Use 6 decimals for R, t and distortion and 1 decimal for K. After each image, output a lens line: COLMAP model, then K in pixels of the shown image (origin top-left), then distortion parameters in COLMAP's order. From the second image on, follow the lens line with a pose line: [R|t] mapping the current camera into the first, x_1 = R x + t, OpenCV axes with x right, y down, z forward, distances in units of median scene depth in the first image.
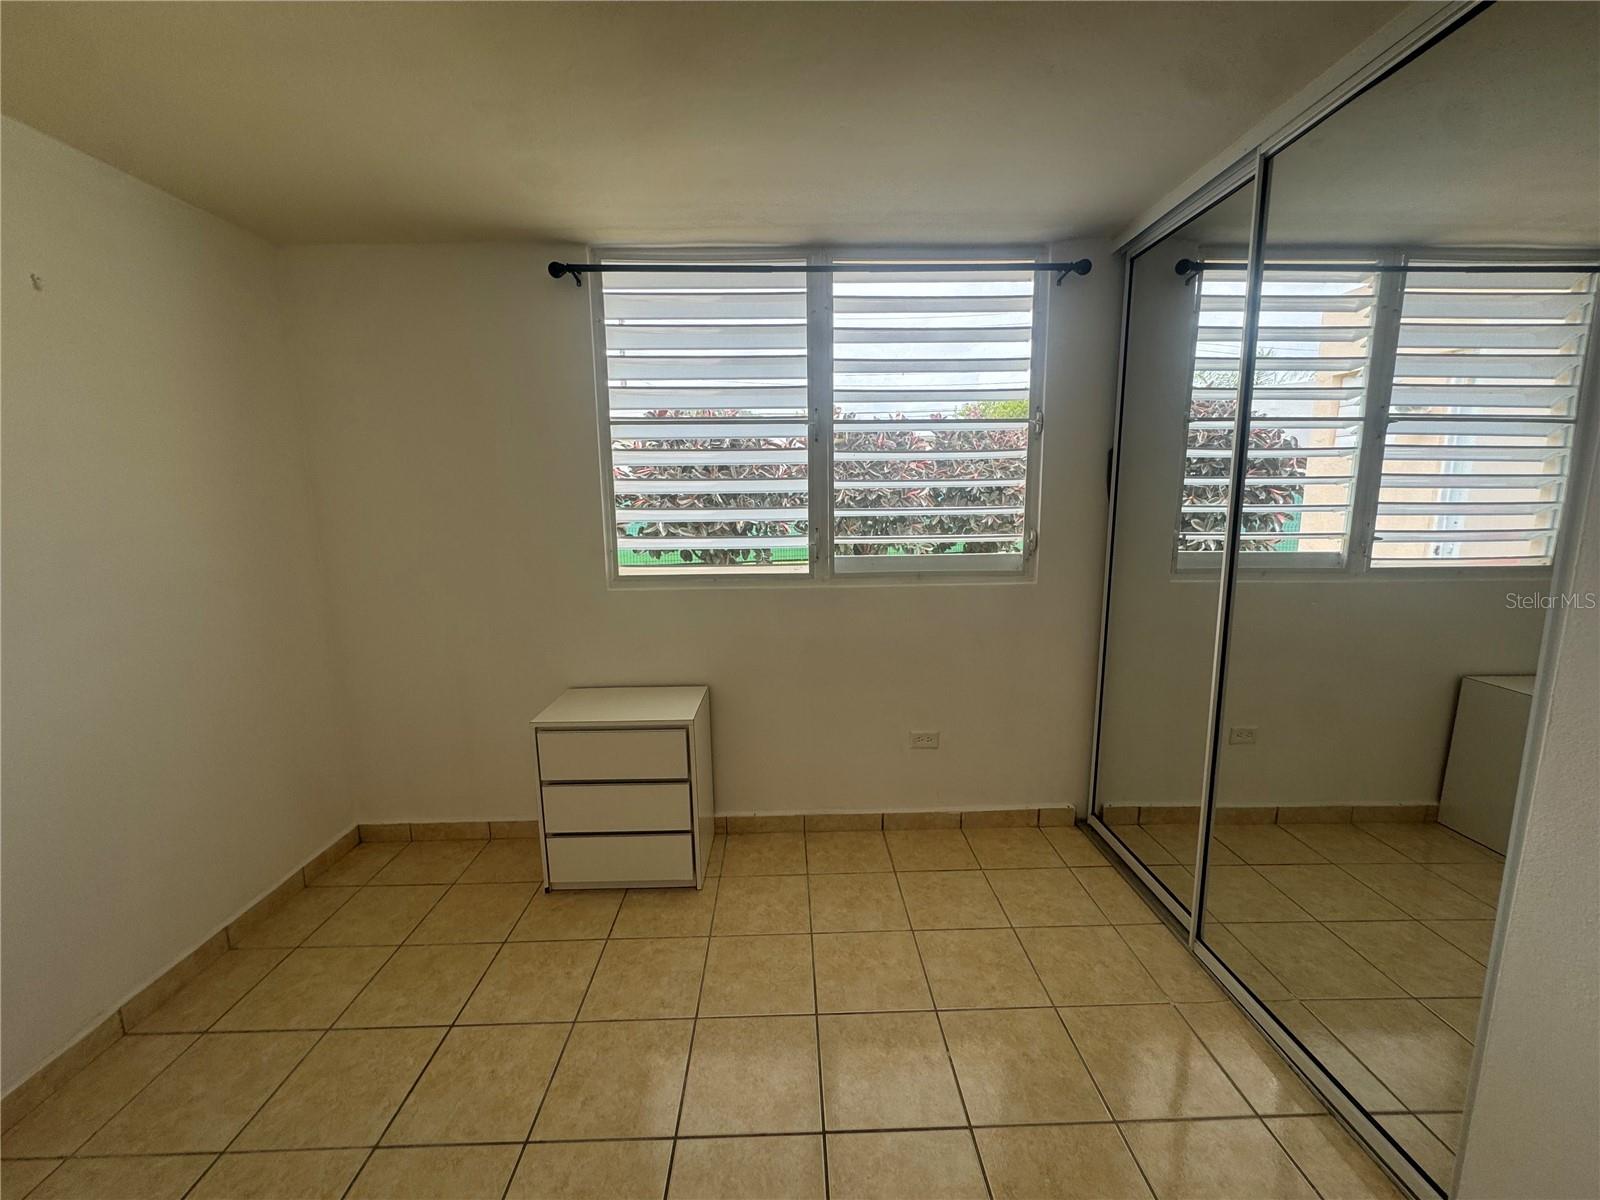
lens RADIAL K [[634.9, 0, 799.4], [0, 634.9, 602.4], [0, 0, 1]] dist [-0.004648, -0.000363]
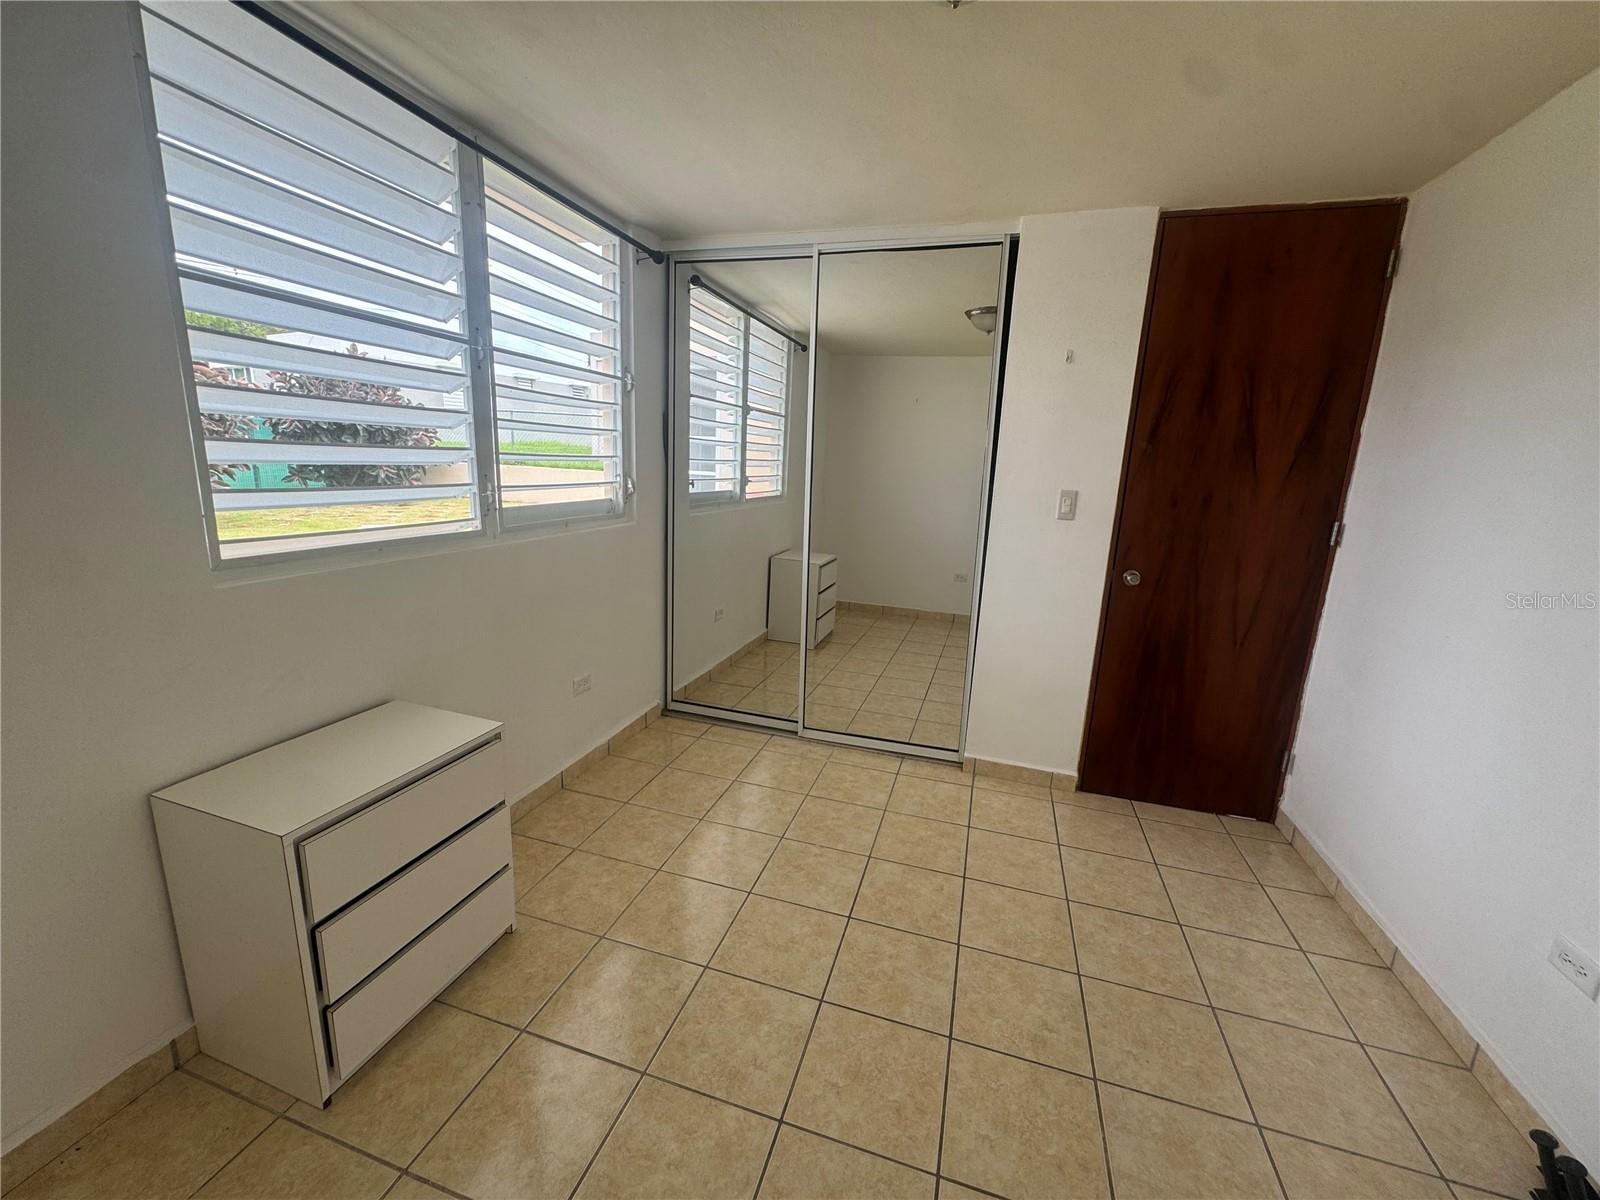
lens RADIAL K [[634.9, 0, 799.4], [0, 634.9, 602.4], [0, 0, 1]] dist [-0.004648, -0.000363]
pose [[0.320875, -0.186529, 0.928572, -0.647650], [0.110132, 0.981112, 0.159027, -0.039741], [-0.940696, 0.051238, 0.335358, 0.336640]]
